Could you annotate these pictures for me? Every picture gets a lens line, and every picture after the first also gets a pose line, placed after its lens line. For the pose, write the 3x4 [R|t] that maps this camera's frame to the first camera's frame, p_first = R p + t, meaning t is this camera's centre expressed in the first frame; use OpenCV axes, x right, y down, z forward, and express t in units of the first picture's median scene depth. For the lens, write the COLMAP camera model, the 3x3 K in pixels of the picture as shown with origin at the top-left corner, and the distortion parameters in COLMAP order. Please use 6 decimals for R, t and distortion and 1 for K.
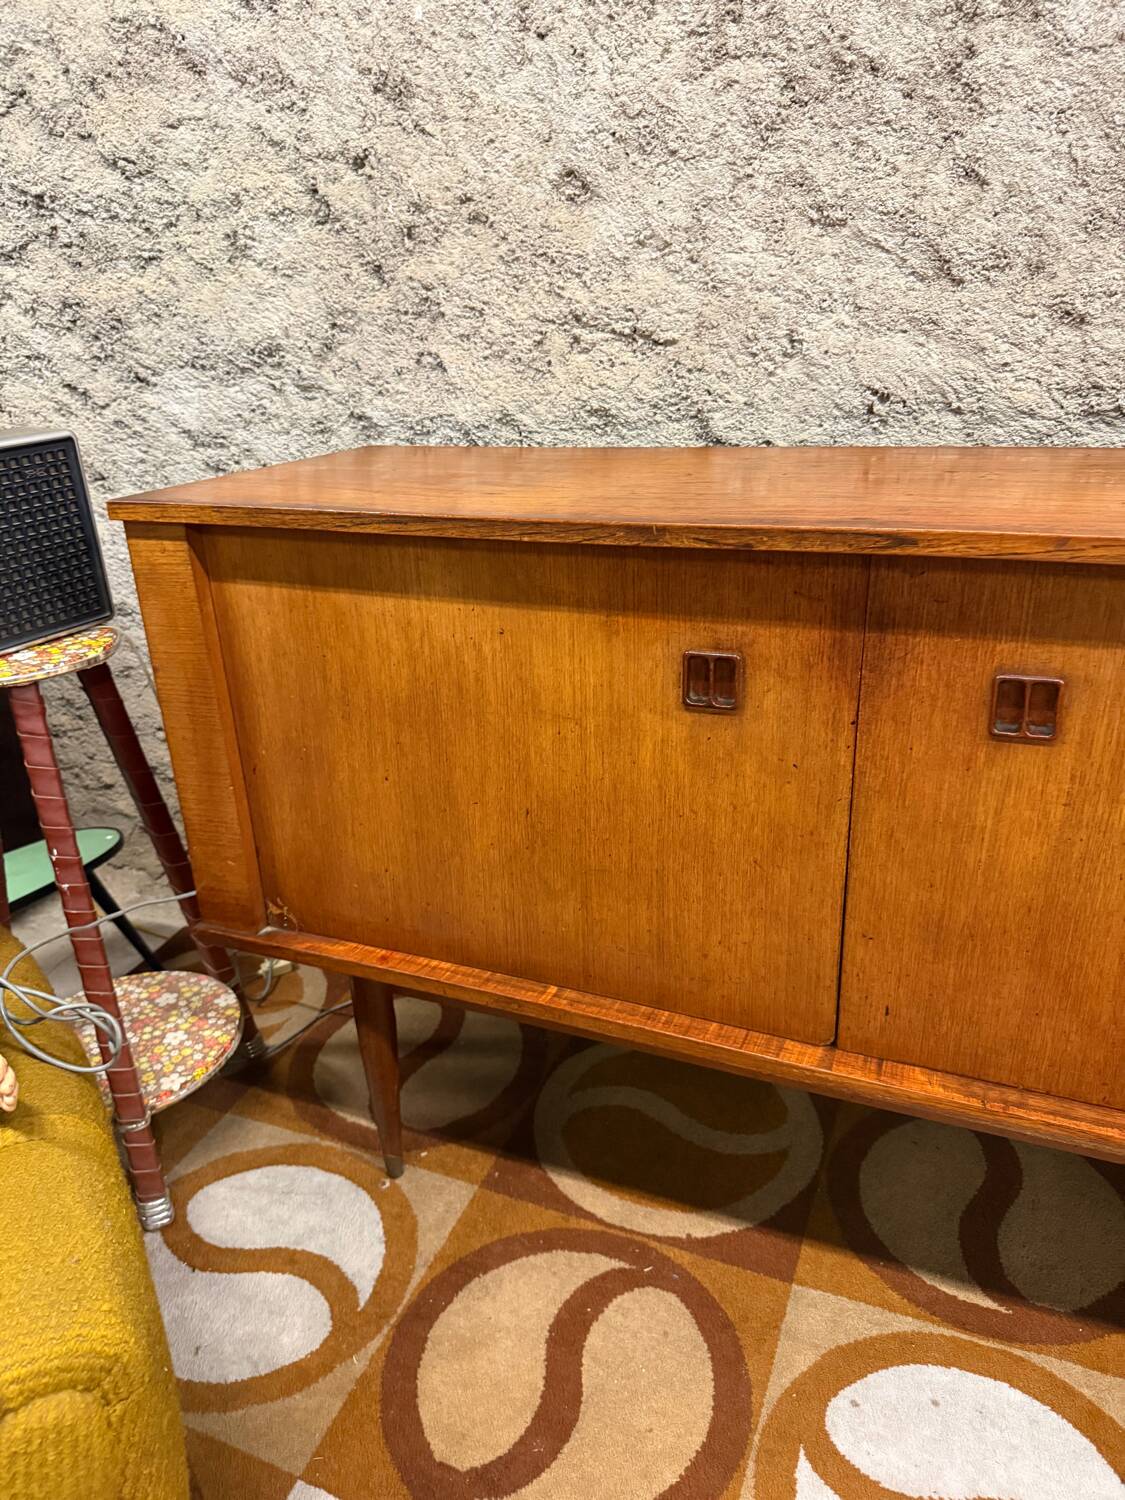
lens RADIAL K [[1079.9, 0, 554.0], [0, 1079.9, 749.3], [0, 0, 1]] dist [0.000331, -0.002369]
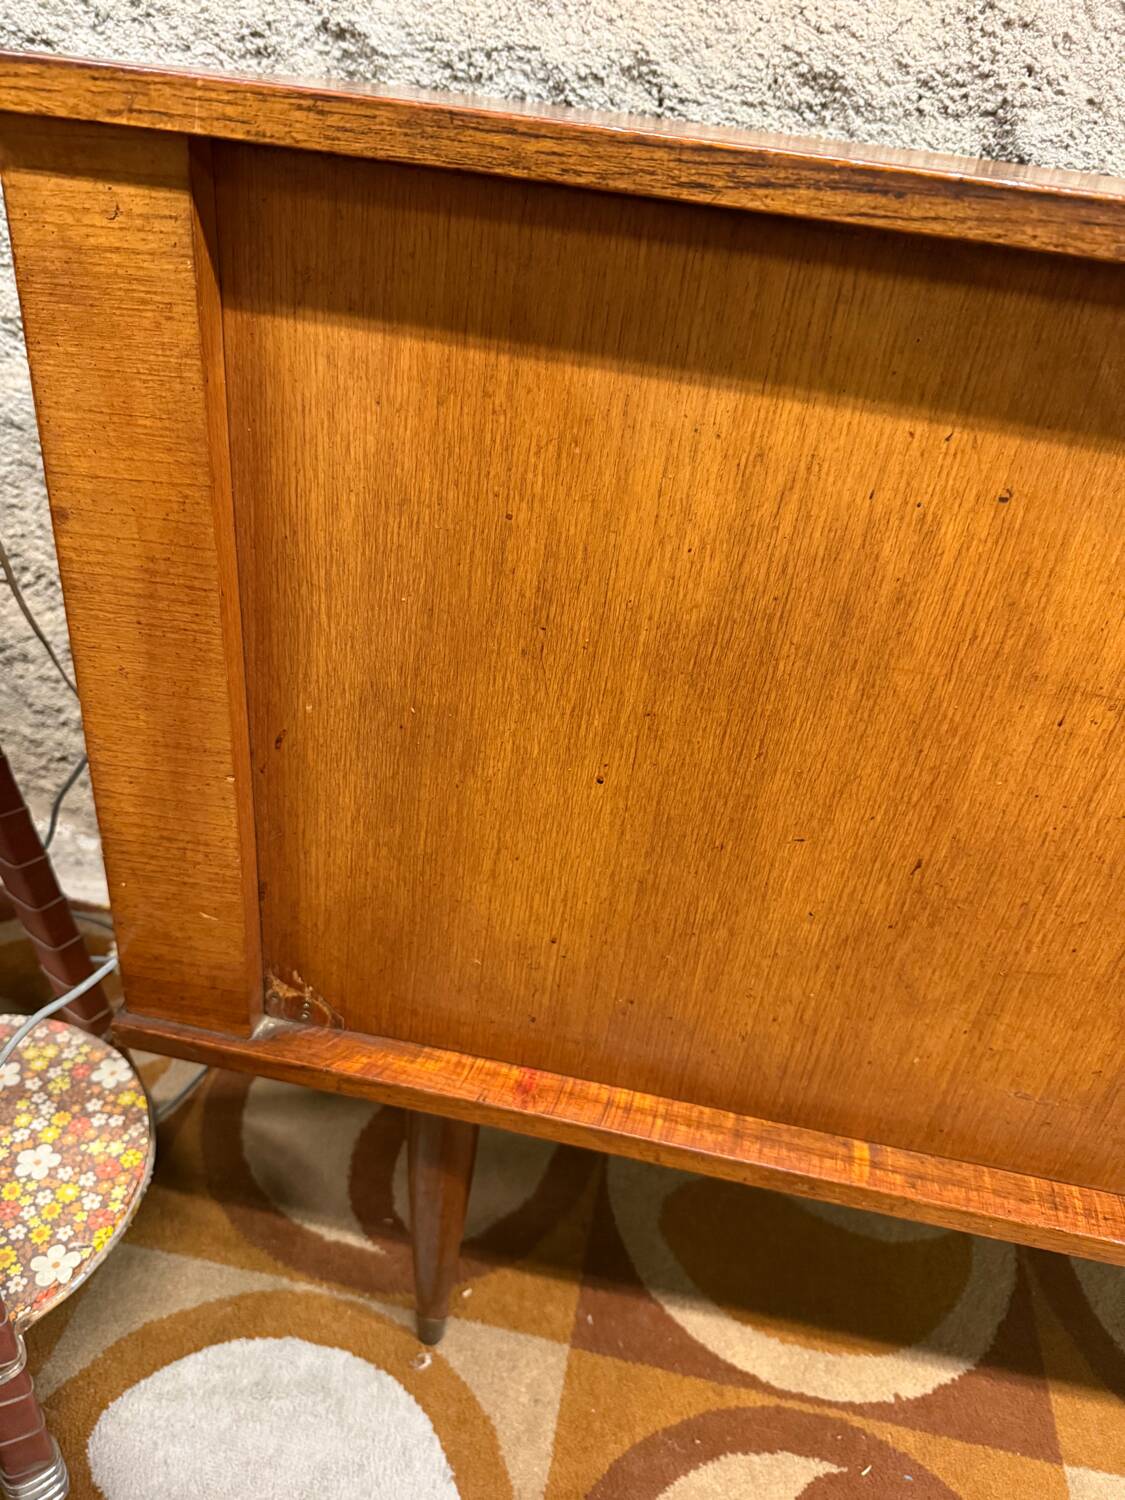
lens RADIAL K [[1088.4, 0, 562.5], [0, 1088.4, 750.0], [0, 0, 1]] dist [-0.027393, 0.002433]
pose [[0.963426, 0.002660, 0.267960, -0.270877], [-0.049381, 0.984588, 0.167772, -0.059414], [-0.263384, -0.174868, 0.948710, 0.492530]]
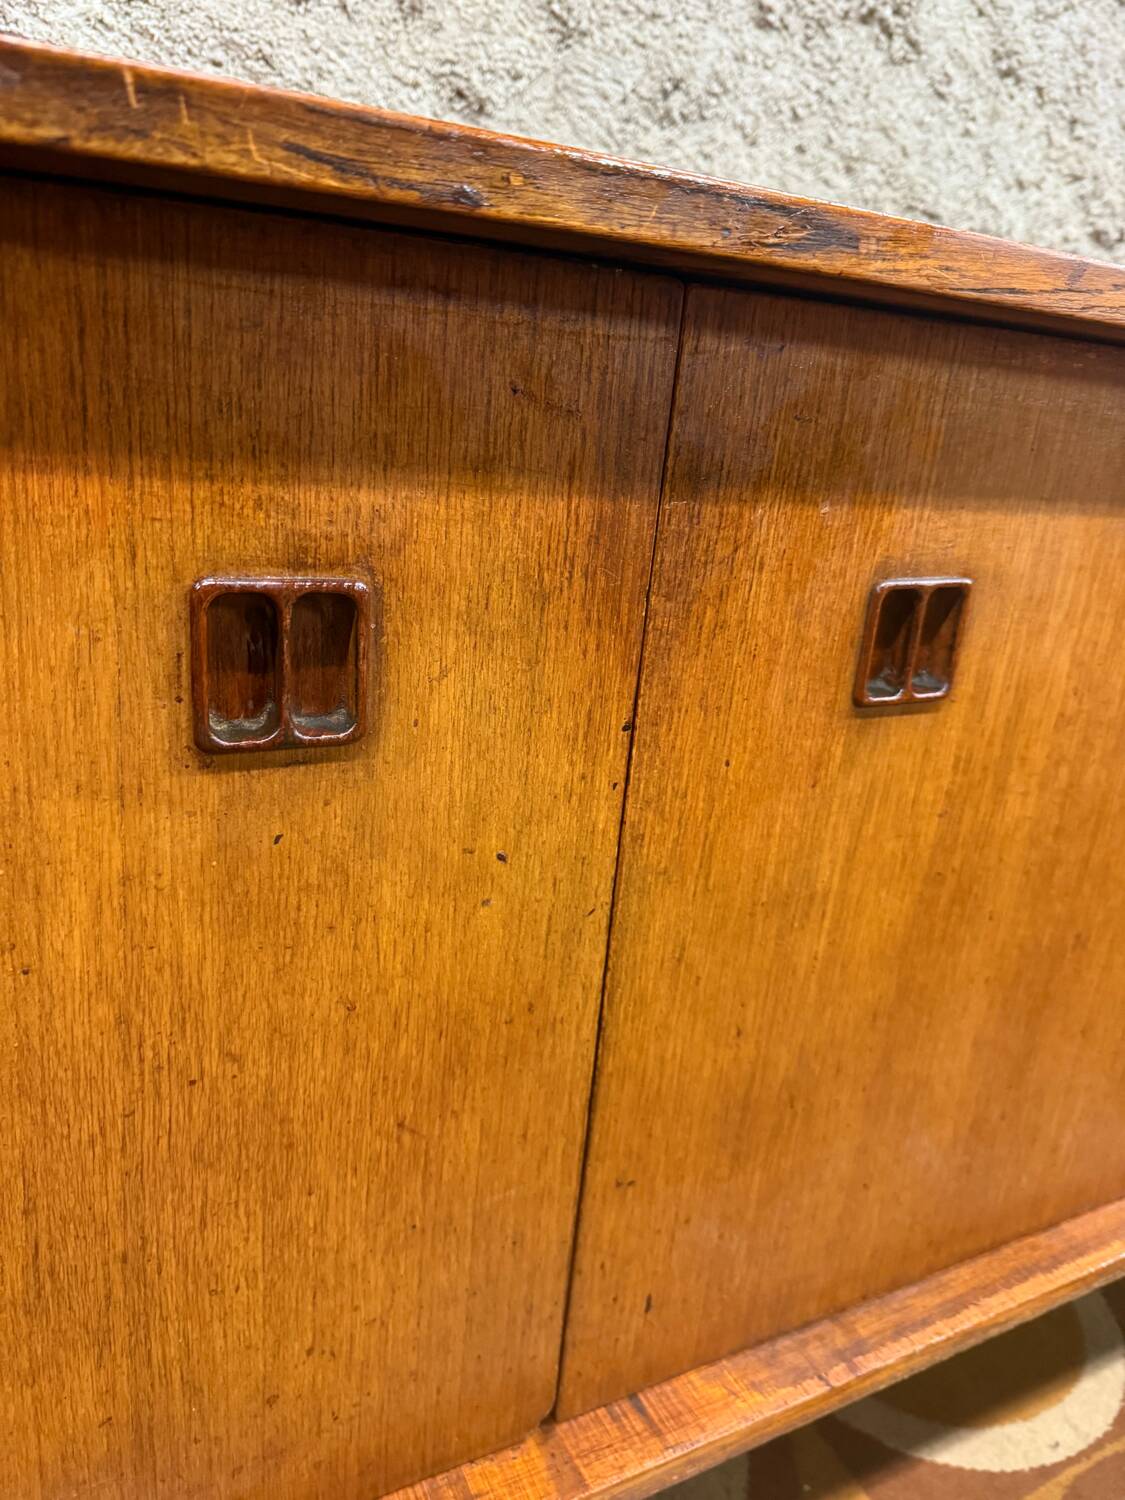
lens RADIAL K [[1087.3, 0, 559.5], [0, 1087.3, 749.1], [0, 0, 1]] dist [-0.009215, -0.008208]
pose [[0.631071, -0.151620, 0.760763, -0.043643], [0.185528, 0.981751, 0.041763, -0.027349], [-0.753212, 0.114787, 0.647684, 0.536635]]
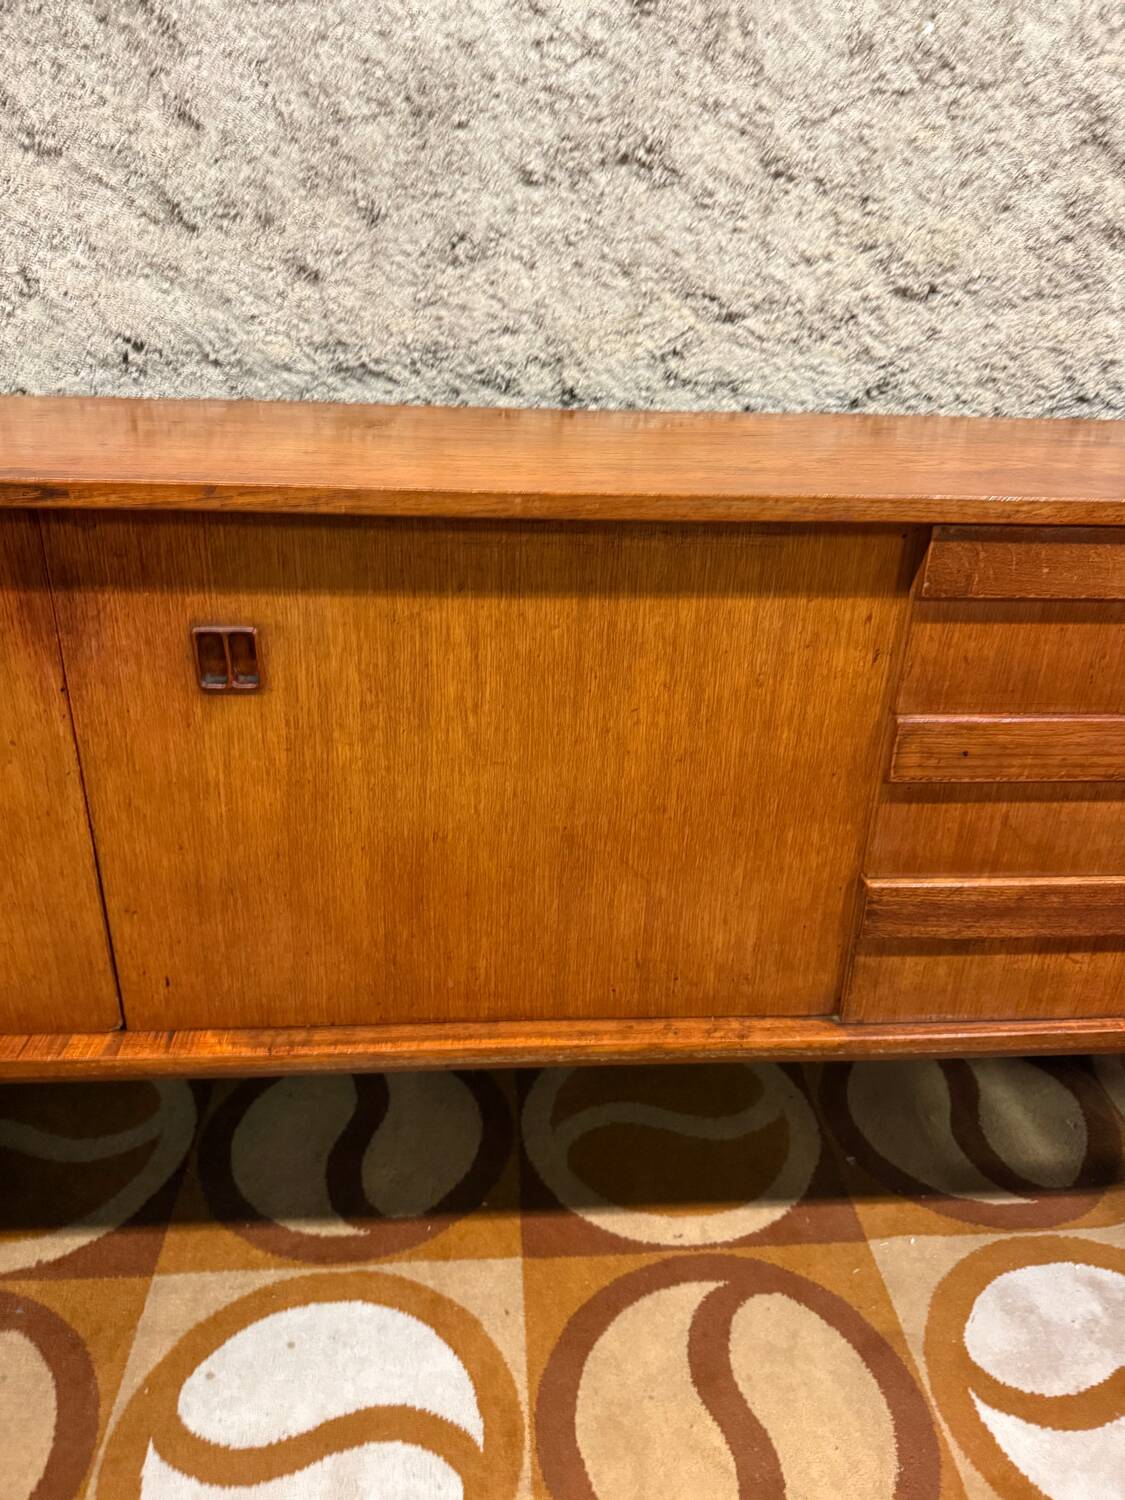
lens RADIAL K [[1078.0, 0, 572.6], [0, 1078.0, 755.1], [0, 0, 1]] dist [-0.005897, -0.003660]
pose [[0.882141, -0.126633, 0.453643, 0.169864], [0.110571, 0.991940, 0.061883, 0.015838], [-0.457823, -0.004430, 0.889032, -0.020149]]
